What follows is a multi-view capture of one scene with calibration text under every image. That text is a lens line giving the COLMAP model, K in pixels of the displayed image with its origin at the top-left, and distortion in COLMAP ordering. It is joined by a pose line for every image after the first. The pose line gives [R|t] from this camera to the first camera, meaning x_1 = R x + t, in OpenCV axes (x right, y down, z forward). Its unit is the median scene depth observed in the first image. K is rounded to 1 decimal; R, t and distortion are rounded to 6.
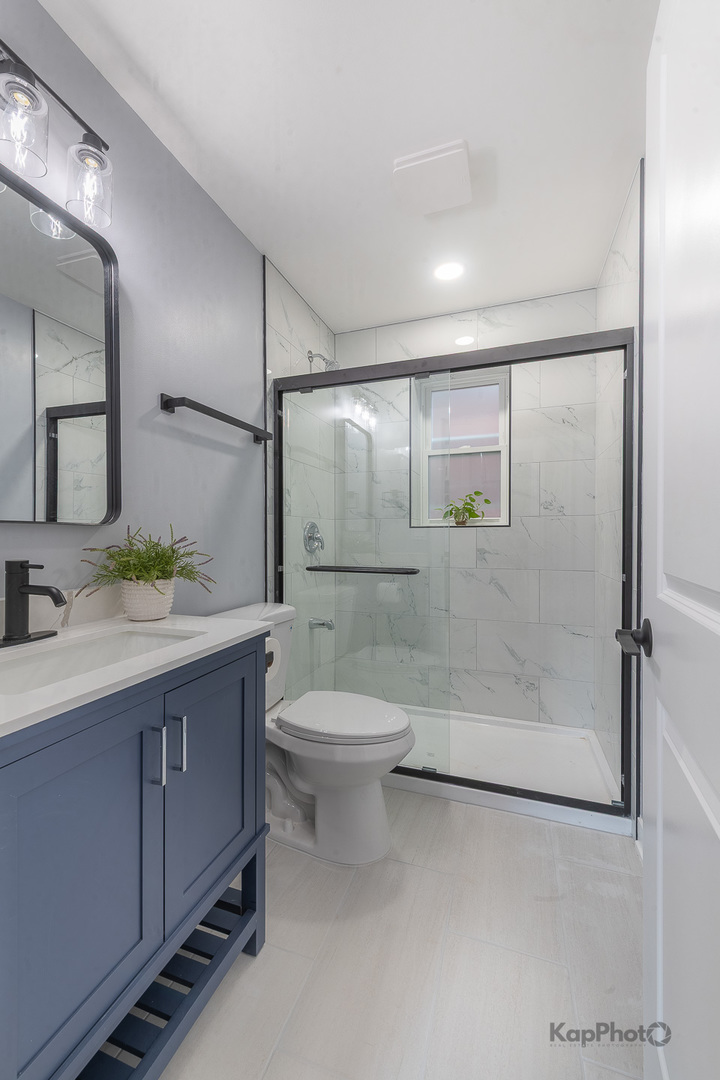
lens RADIAL K [[428.2, 0, 364.0], [0, 428.2, 542.2], [0, 0, 1]] dist [0.010389, -0.000198]
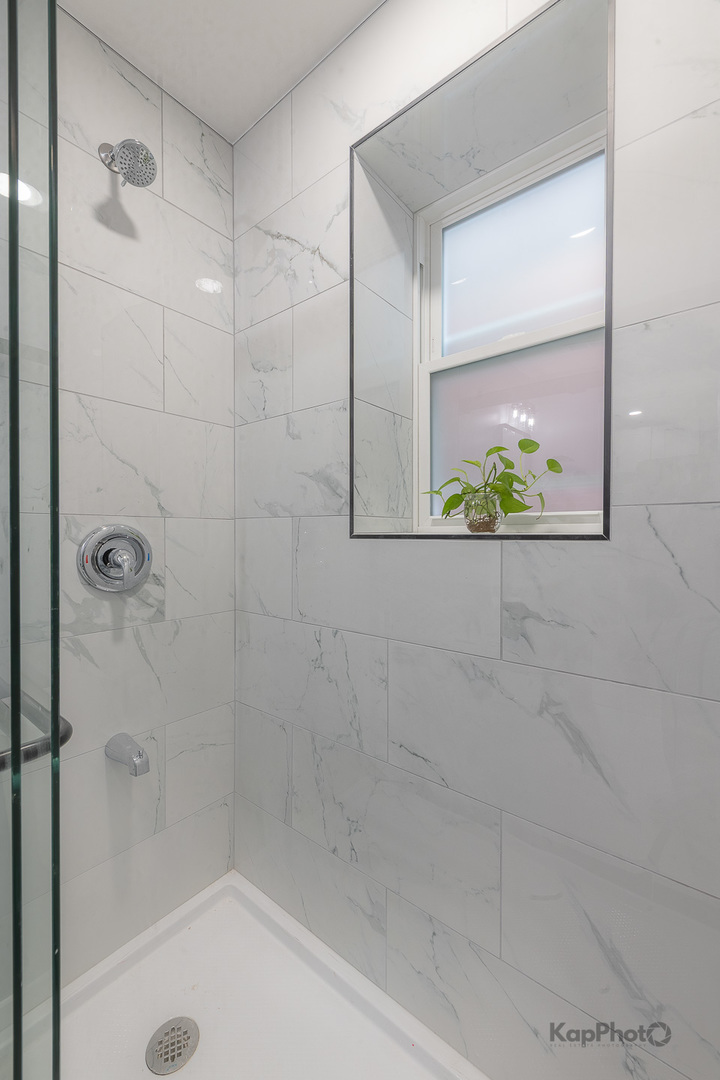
lens RADIAL K [[442.0, 0, 360.0], [0, 442.0, 540.0], [0, 0, 1]] dist [0.011242, -0.000422]
pose [[0.940771, 0.007292, -0.338964, 0.261191], [-0.007096, 0.999973, 0.001816, -0.032772], [0.338968, 0.000696, 0.940798, 0.597046]]
